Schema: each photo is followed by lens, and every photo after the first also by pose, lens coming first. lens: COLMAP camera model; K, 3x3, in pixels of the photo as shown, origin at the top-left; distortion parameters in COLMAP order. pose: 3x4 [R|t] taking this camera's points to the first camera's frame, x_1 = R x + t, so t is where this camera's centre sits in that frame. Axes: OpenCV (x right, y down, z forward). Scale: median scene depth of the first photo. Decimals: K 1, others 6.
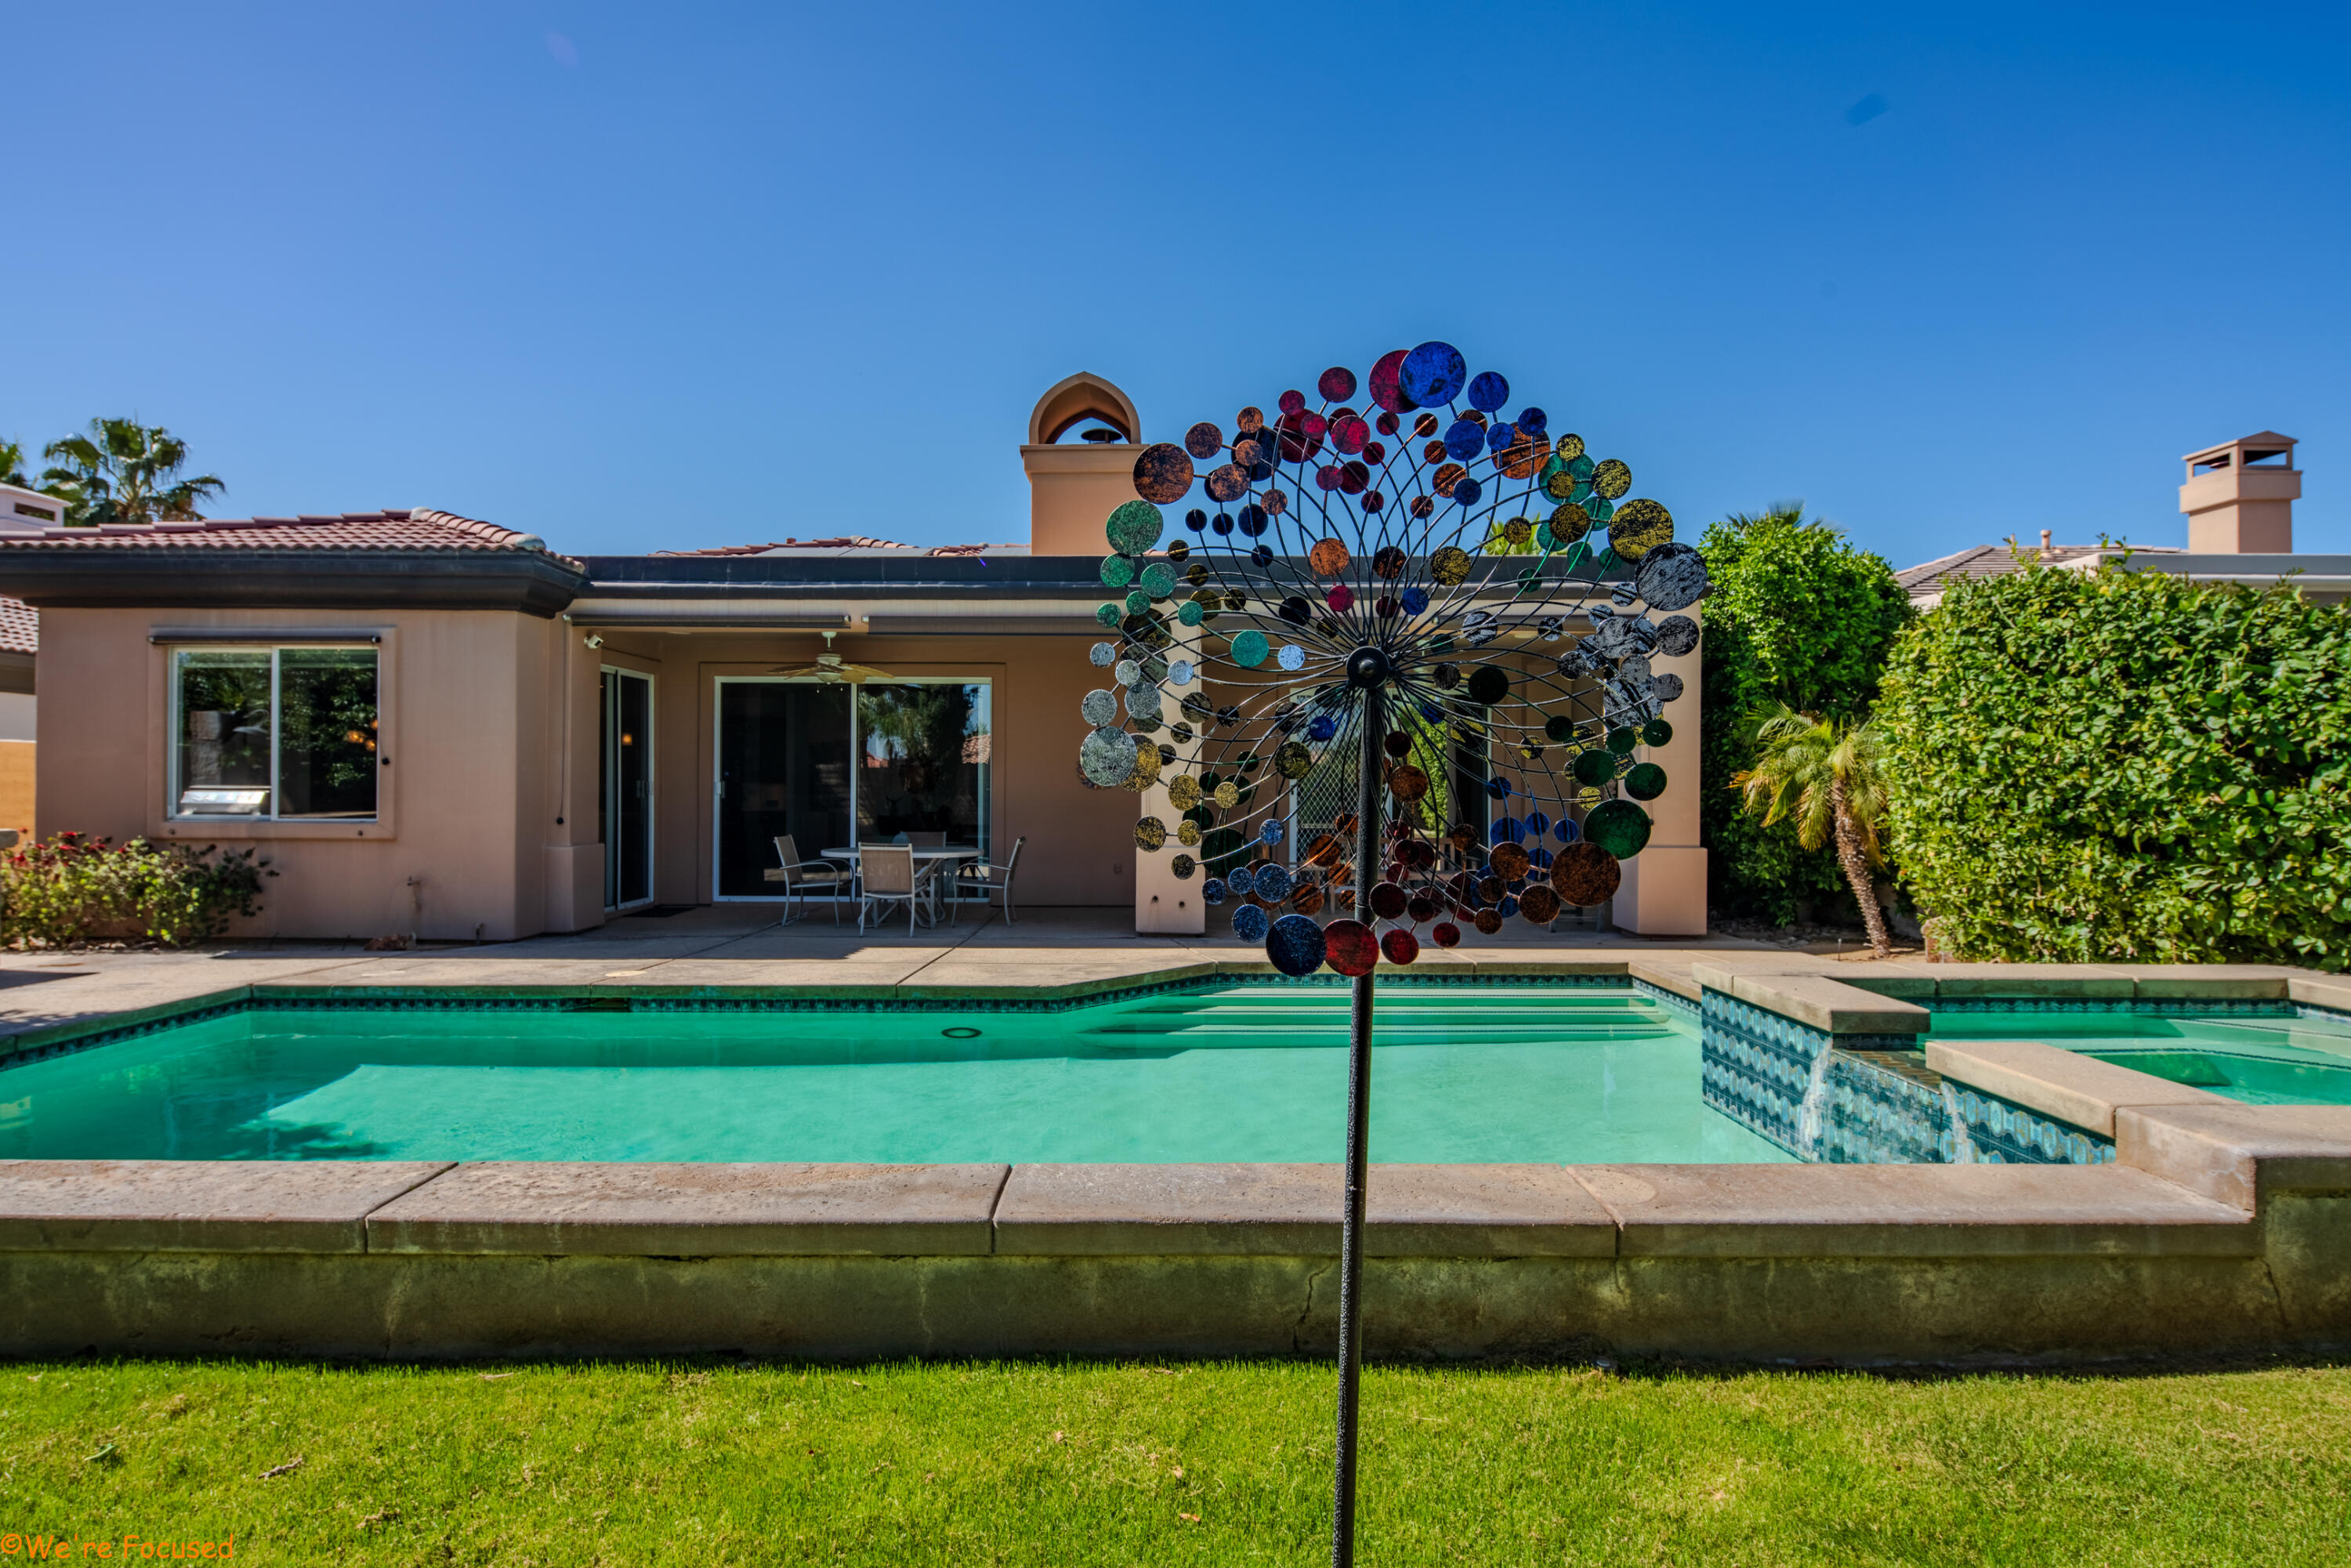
lens RADIAL K [[1146.8, 0, 1167.5], [0, 1146.8, 778.8], [0, 0, 1]] dist [0.002536, -0.005773]
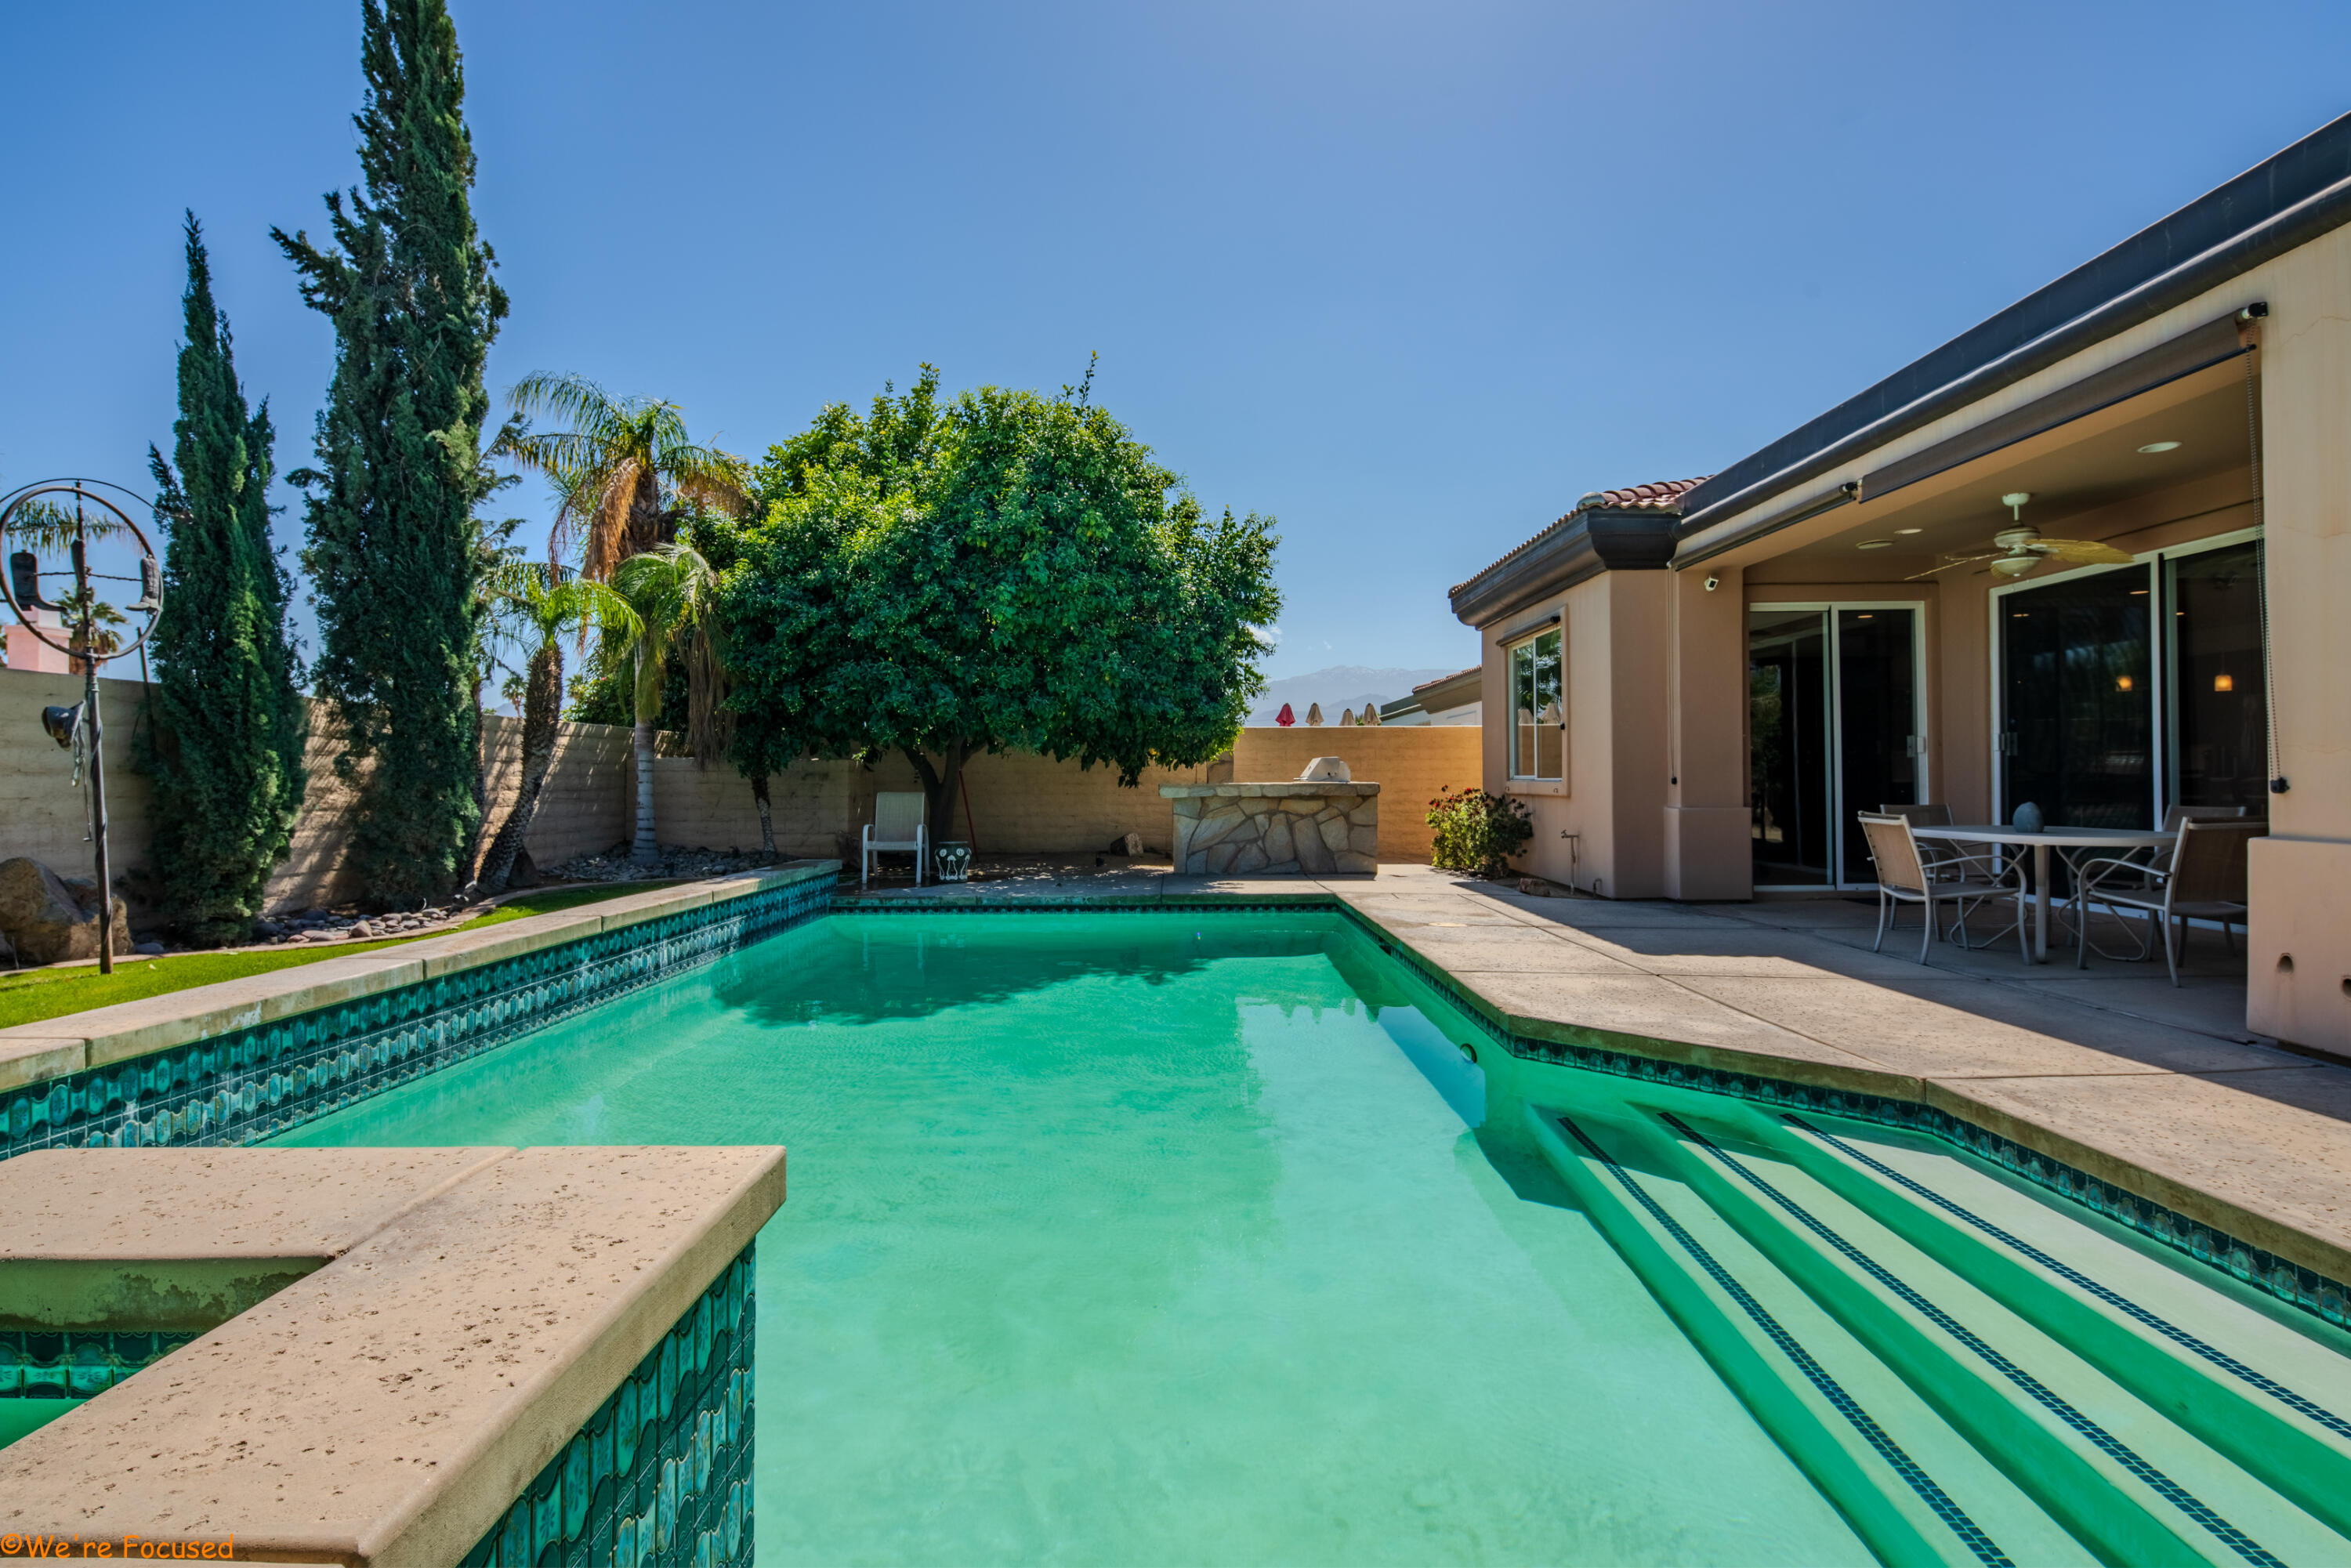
lens RADIAL K [[1131.7, 0, 1165.2], [0, 1131.7, 777.4], [0, 0, 1]] dist [-0.000014, -0.000912]
pose [[-0.014000, -0.005976, -0.999884, 0.422680], [0.011177, 0.999919, -0.006133, 0.036571], [0.999840, -0.011262, -0.013932, 0.620955]]
